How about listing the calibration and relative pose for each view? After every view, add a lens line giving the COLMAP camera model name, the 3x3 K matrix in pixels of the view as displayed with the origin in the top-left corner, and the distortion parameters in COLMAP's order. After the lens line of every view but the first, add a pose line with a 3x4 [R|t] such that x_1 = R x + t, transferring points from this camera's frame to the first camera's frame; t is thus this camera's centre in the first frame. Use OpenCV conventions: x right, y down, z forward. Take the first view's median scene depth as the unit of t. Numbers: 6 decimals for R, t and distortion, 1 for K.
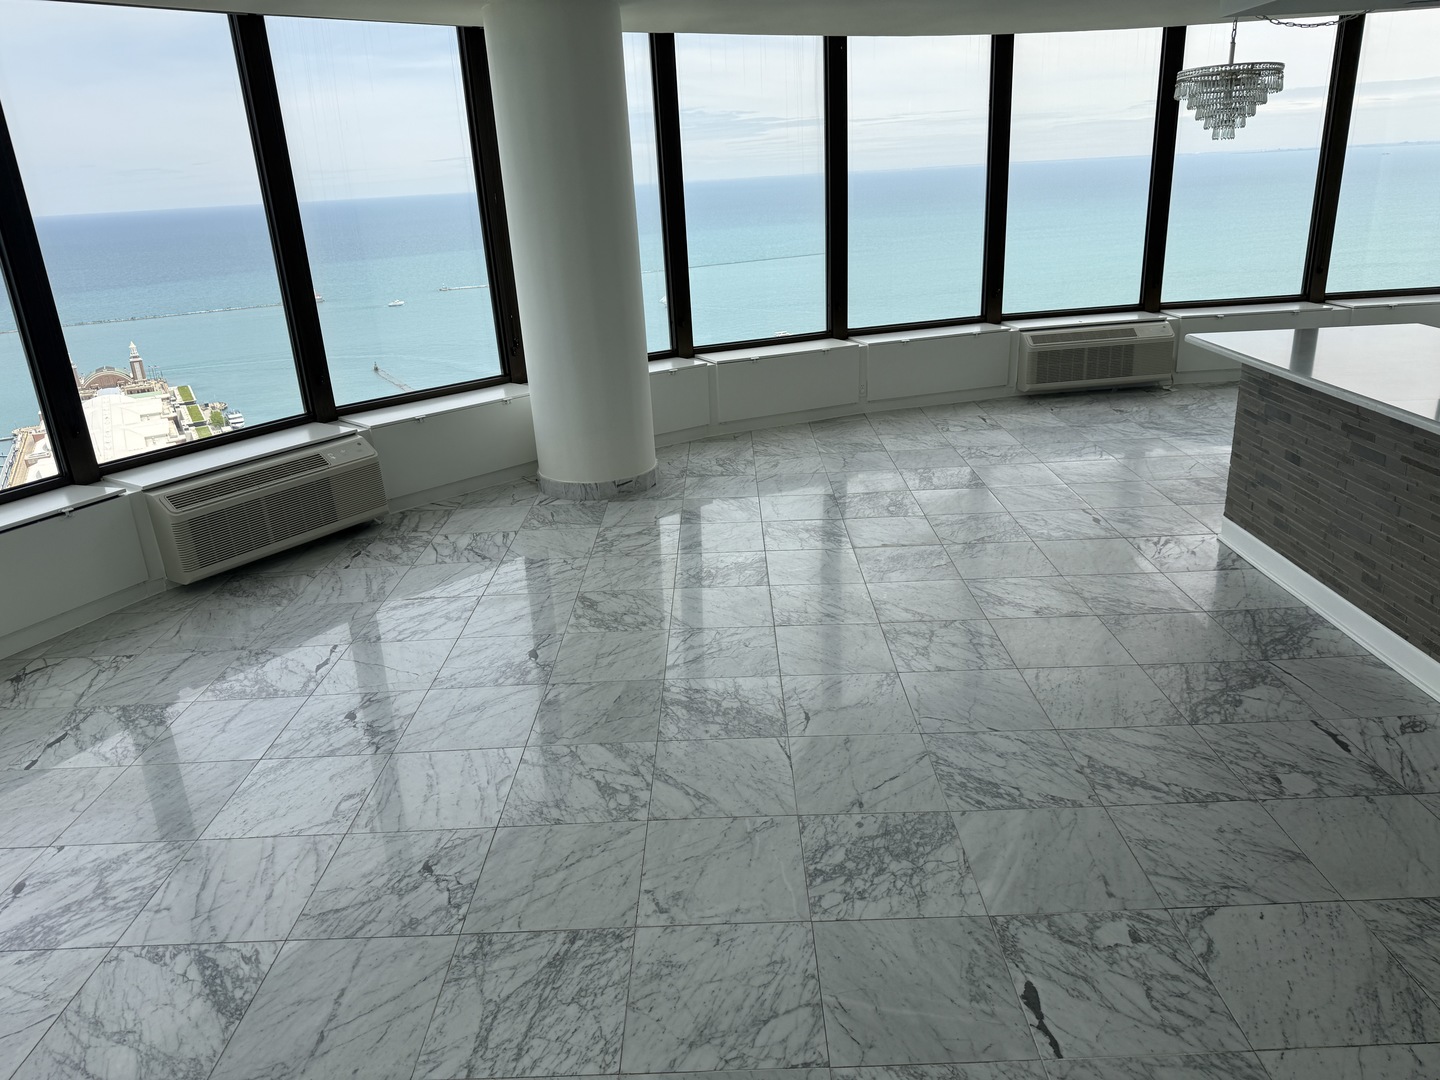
lens RADIAL K [[1008.4, 0, 716.1], [0, 1008.4, 540.7], [0, 0, 1]] dist [0.051244, -0.067217]
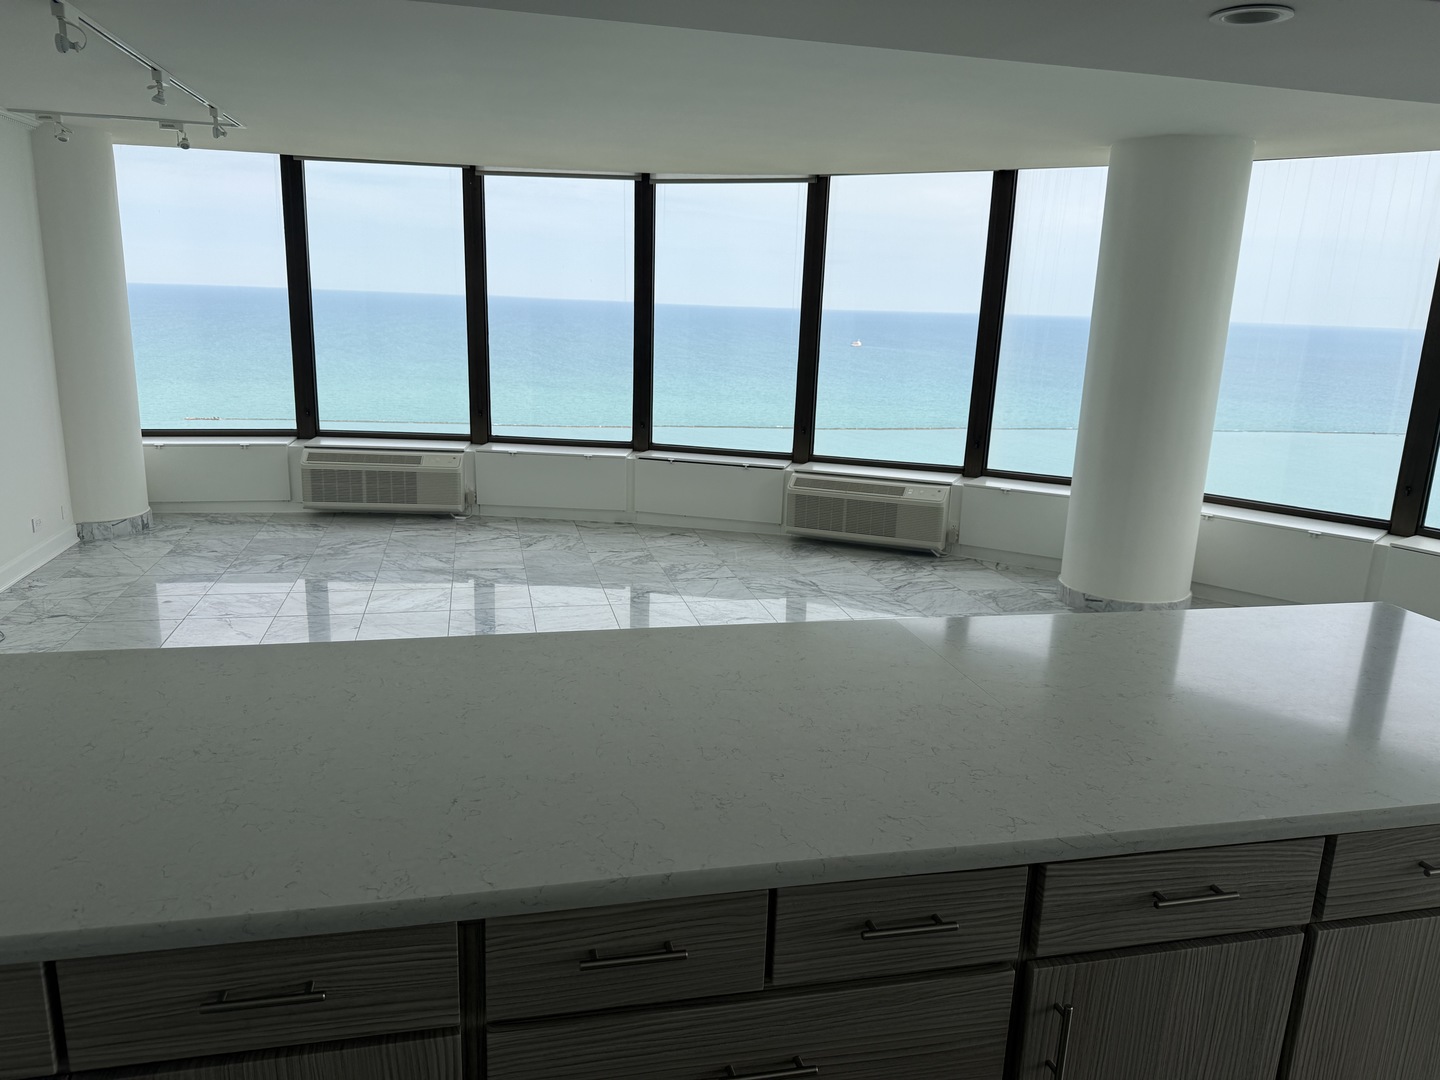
lens RADIAL K [[1008.4, 0, 715.7], [0, 1008.4, 545.5], [0, 0, 1]] dist [0.051244, -0.067217]
pose [[0.227505, 0.288483, -0.930064, 0.861086], [-0.373467, 0.907923, 0.190260, -0.184509], [0.899313, 0.304063, 0.314296, 0.401120]]
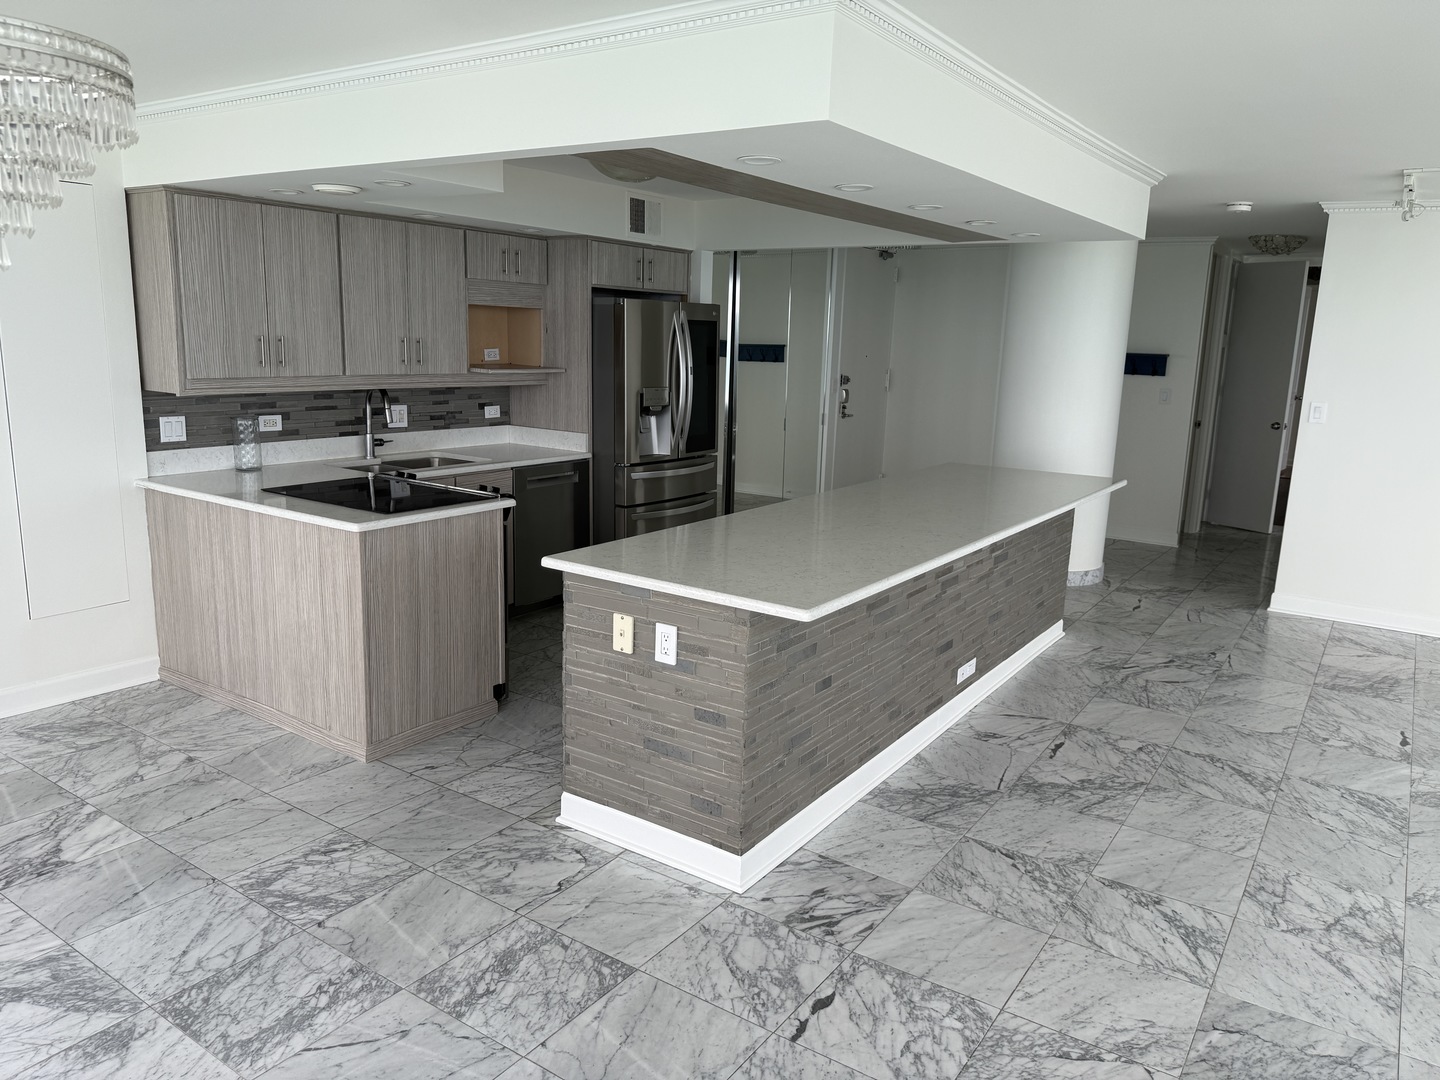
lens RADIAL K [[1008.4, 0, 723.6], [0, 1008.4, 516.5], [0, 0, 1]] dist [0.051244, -0.067217]
pose [[-0.827429, -0.076652, 0.556315, 0.154101], [0.200996, 0.884590, 0.420834, -0.481421], [-0.524368, 0.460028, -0.716528, 1.328741]]
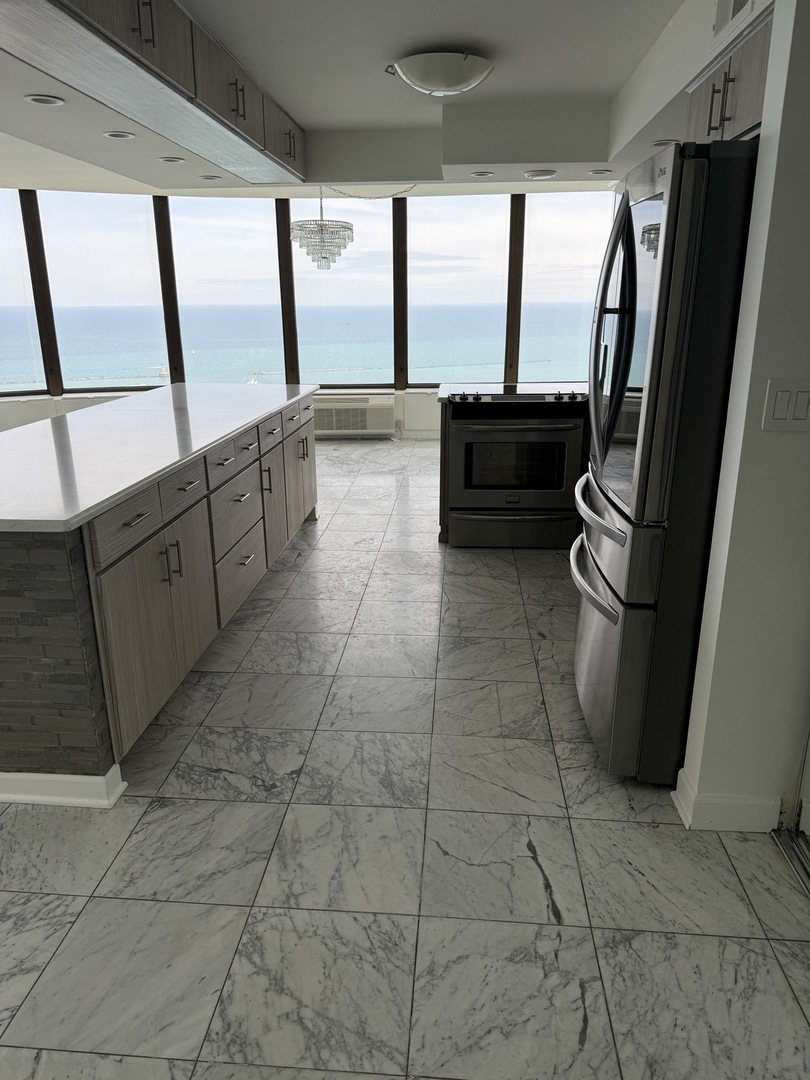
lens RADIAL K [[756.3, 0, 410.4], [0, 756.3, 542.5], [0, 0, 1]] dist [0.051244, -0.067217]
pose [[0.996330, 0.069035, -0.050609, 0.833496], [-0.070851, 0.996872, -0.035027, 0.060558], [0.048032, 0.038484, 0.998104, -0.158986]]
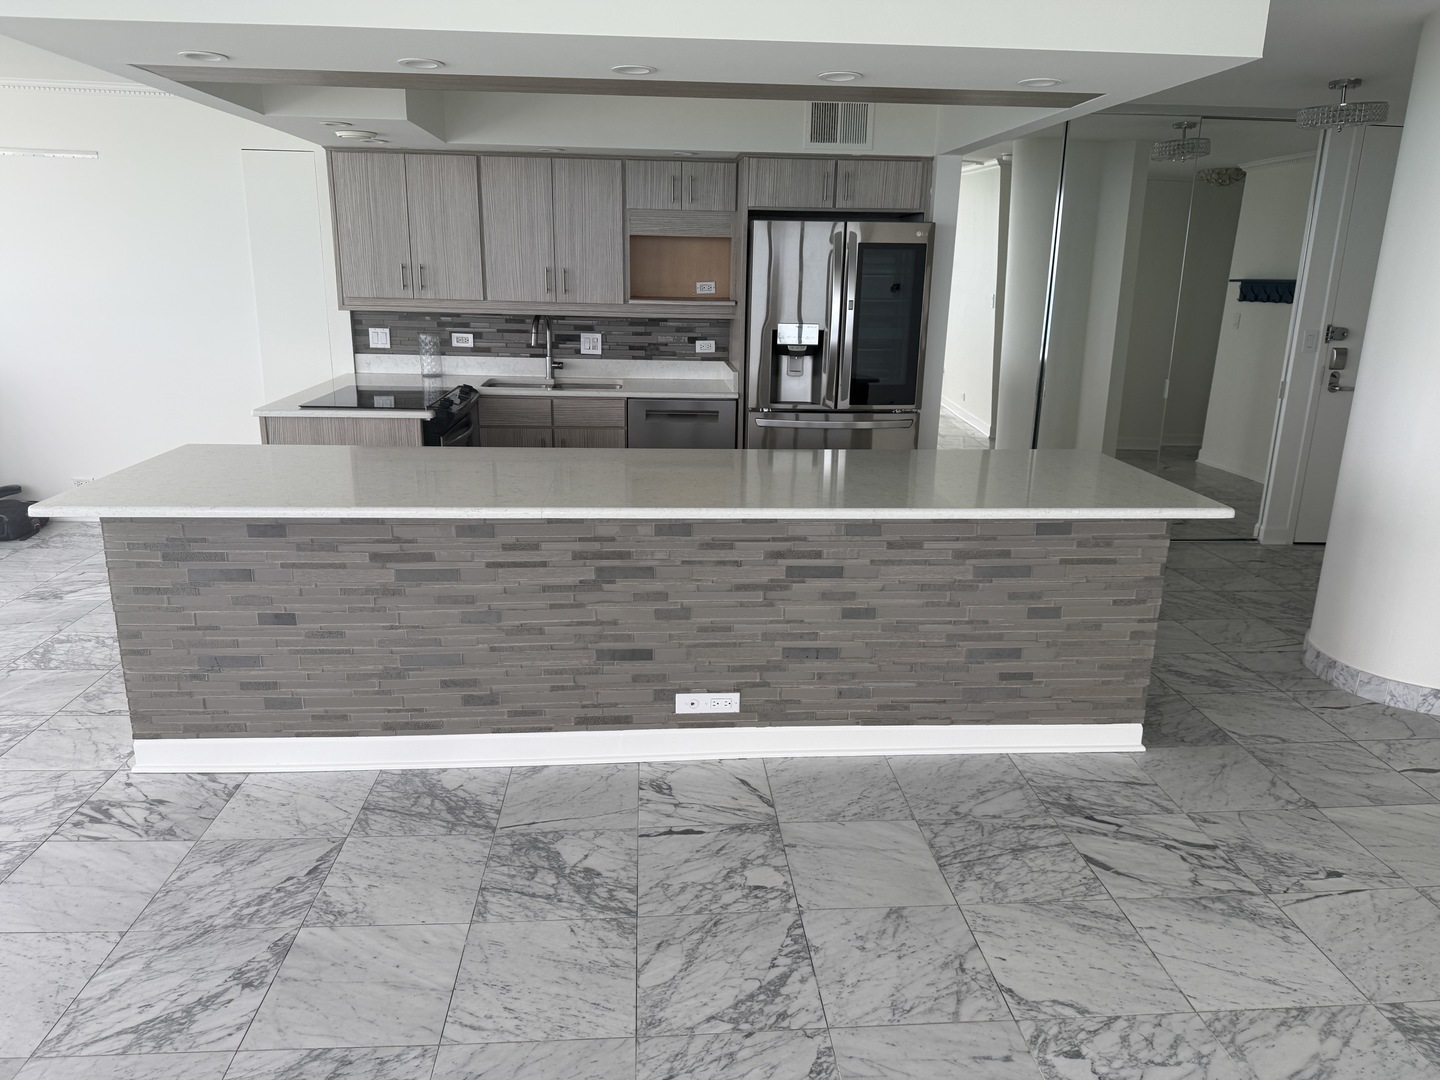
lens RADIAL K [[1008.4, 0, 721.6], [0, 1008.4, 534.8], [0, 0, 1]] dist [0.051244, -0.067217]
pose [[-0.078414, -0.210268, 0.974494, -0.178354], [0.322450, 0.919611, 0.224372, -0.174116], [-0.943333, 0.331819, -0.004310, 0.556103]]
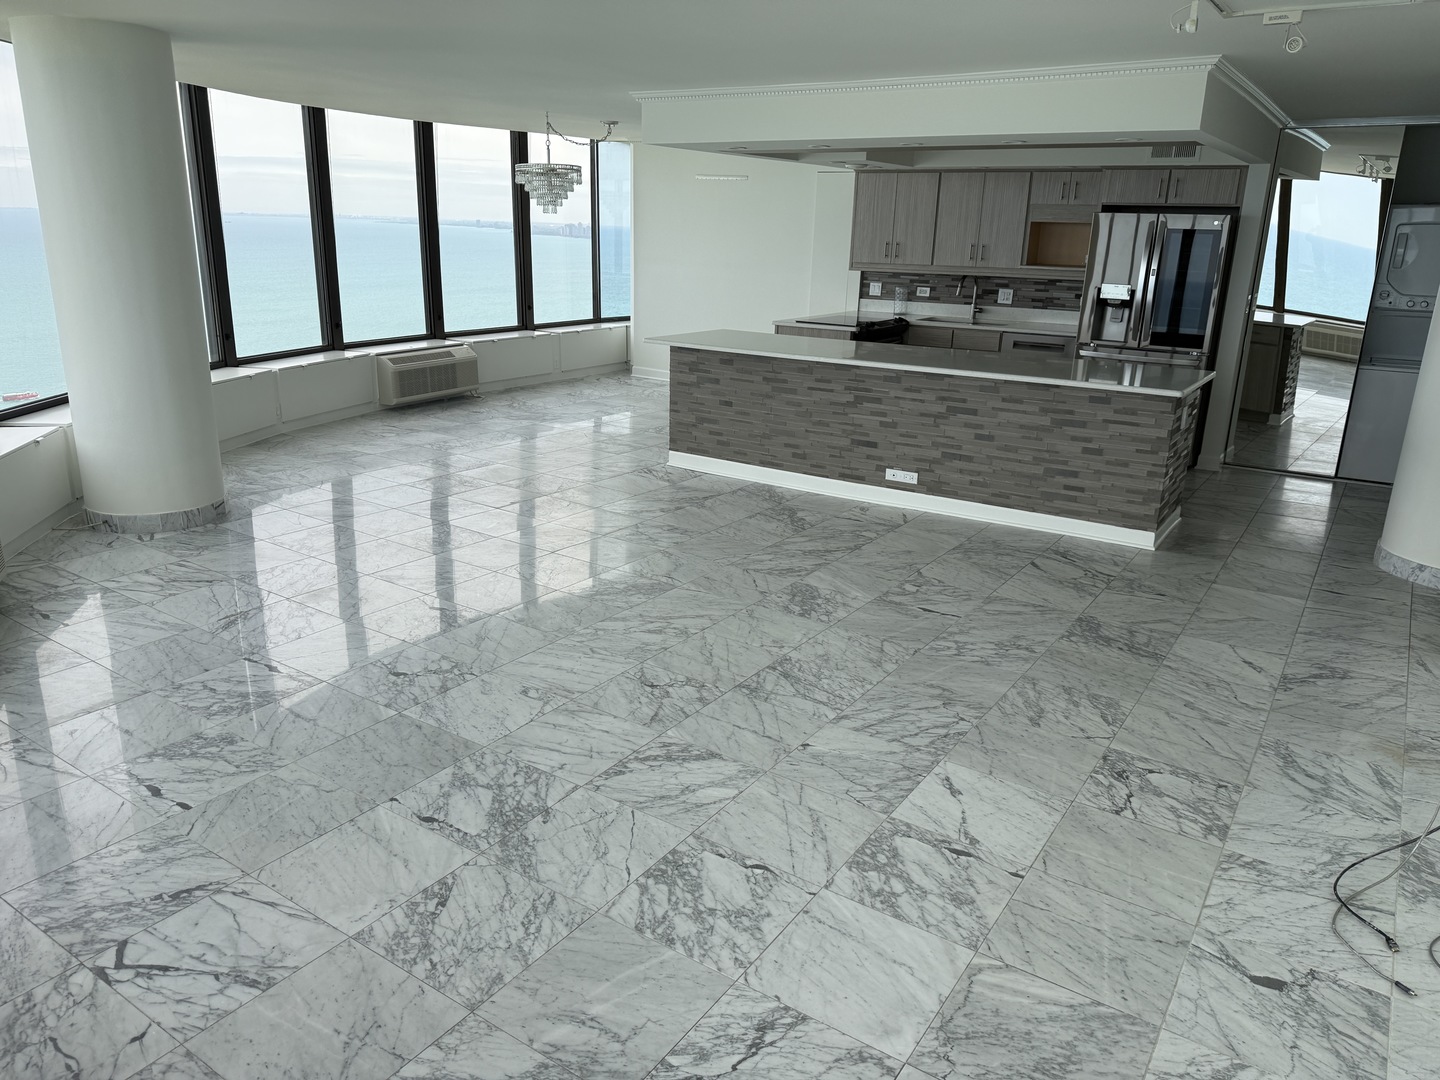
lens RADIAL K [[1008.4, 0, 709.1], [0, 1008.4, 536.3], [0, 0, 1]] dist [0.051244, -0.067217]
pose [[0.558654, -0.181155, 0.809375, -0.751341], [0.229863, 0.971447, 0.058772, 0.028395], [-0.796912, 0.153212, 0.584344, 0.039864]]
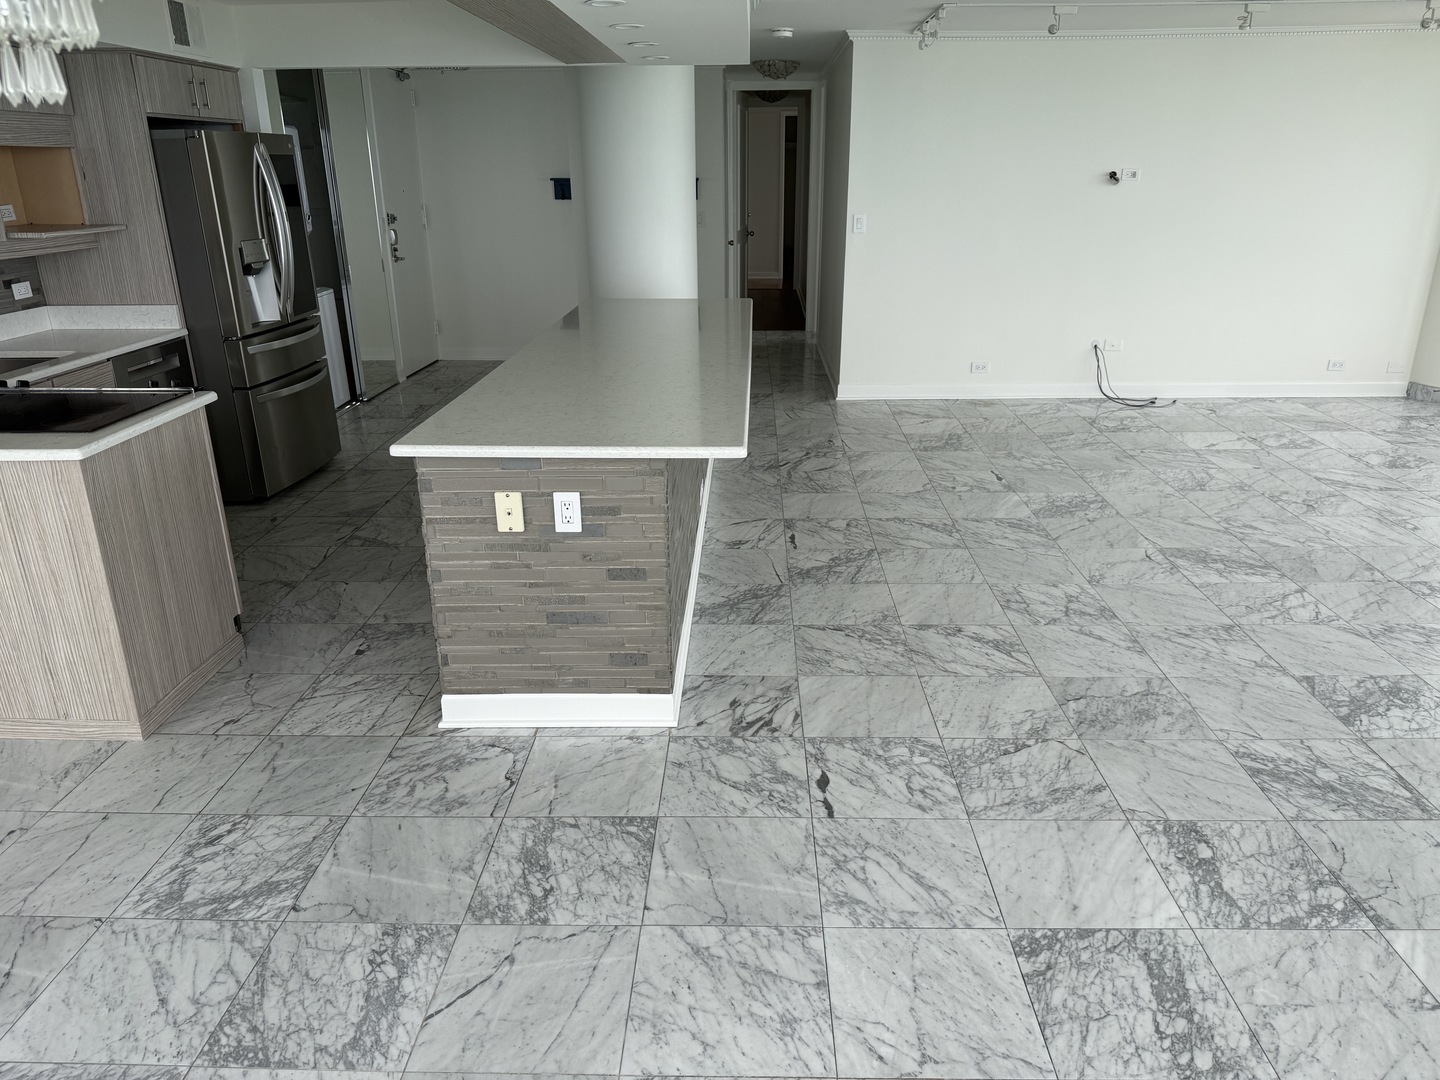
lens RADIAL K [[1008.4, 0, 719.7], [0, 1008.4, 530.5], [0, 0, 1]] dist [0.051244, -0.067217]
pose [[-0.998022, 0.043911, 0.044992, 0.416368], [0.062498, 0.770556, 0.634300, -0.521506], [-0.006816, 0.635858, -0.771776, 1.405427]]
